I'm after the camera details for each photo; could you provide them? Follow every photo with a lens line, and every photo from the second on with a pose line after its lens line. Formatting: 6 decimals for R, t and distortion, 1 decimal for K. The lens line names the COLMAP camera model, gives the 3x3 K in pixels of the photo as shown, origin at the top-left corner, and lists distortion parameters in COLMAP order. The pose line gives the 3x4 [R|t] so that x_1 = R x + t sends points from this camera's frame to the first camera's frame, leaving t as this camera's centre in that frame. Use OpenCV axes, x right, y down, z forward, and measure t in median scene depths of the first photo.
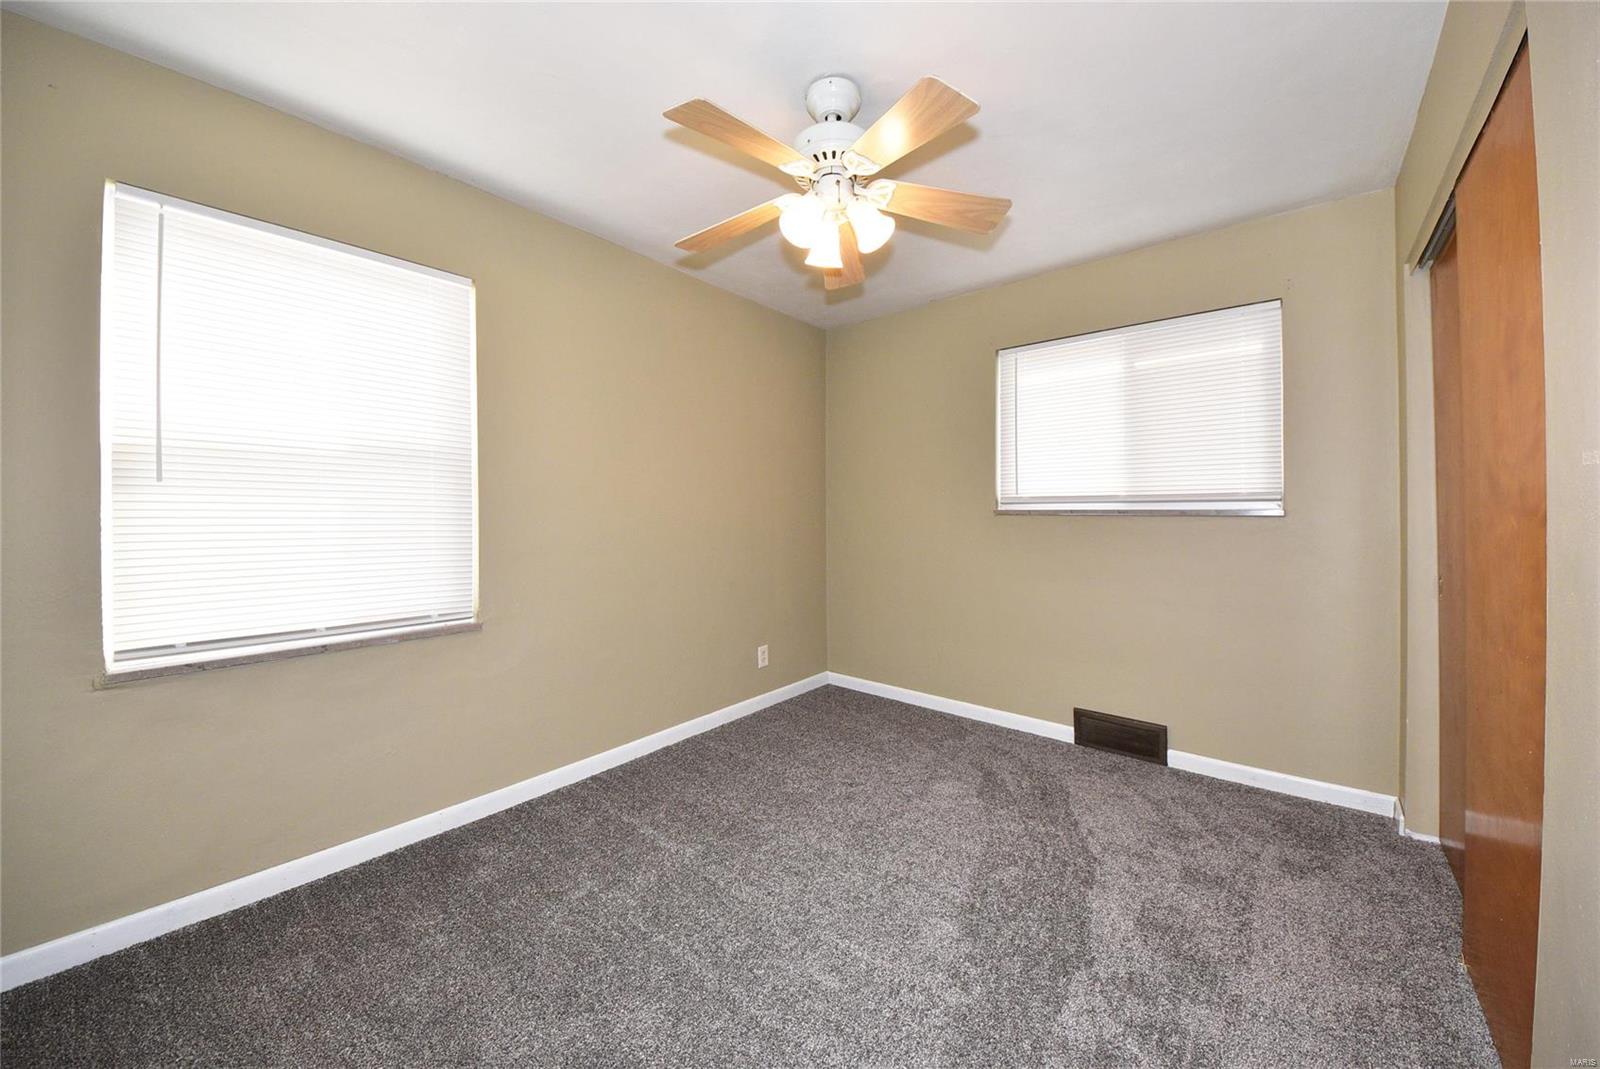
lens RADIAL K [[569.3, 0, 776.3], [0, 569.3, 498.8], [0, 0, 1]] dist [-0.007166, -0.004072]
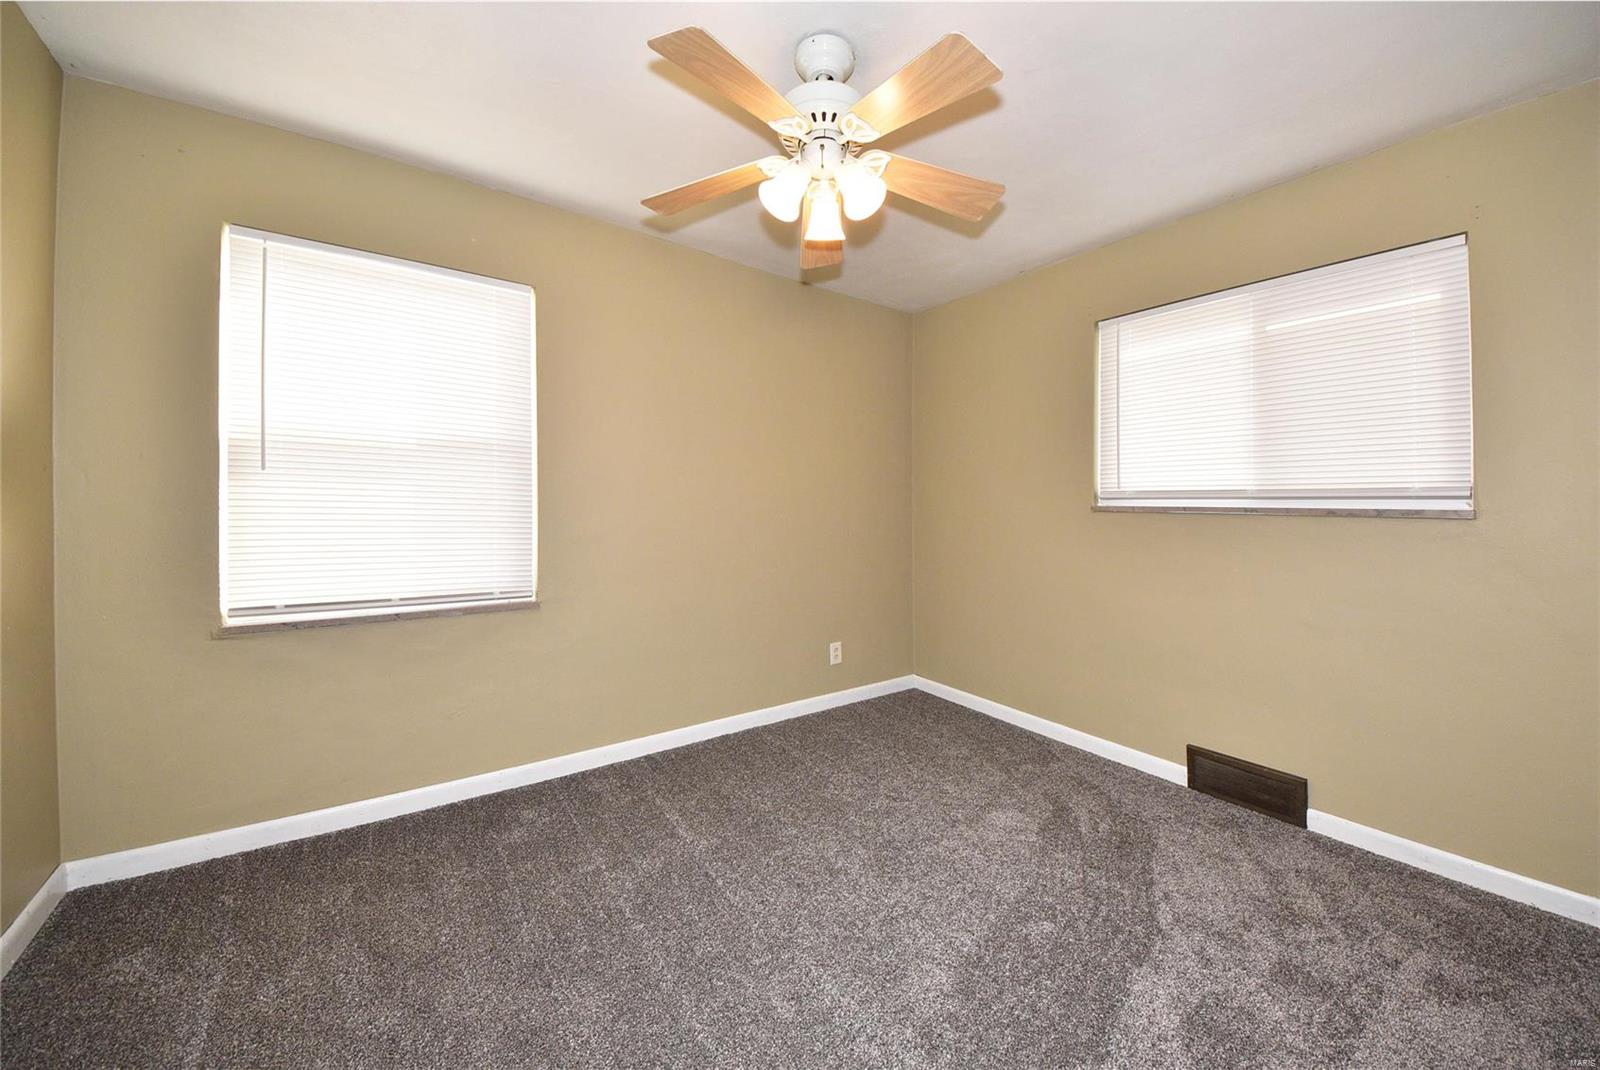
lens RADIAL K [[569.3, 0, 770.5], [0, 569.3, 490.1], [0, 0, 1]] dist [-0.007166, -0.004072]
pose [[0.970788, 0.009765, -0.239741, 0.197447], [-0.010170, 0.999948, -0.000449, 0.001585], [0.239725, 0.002874, 0.970837, 0.065064]]
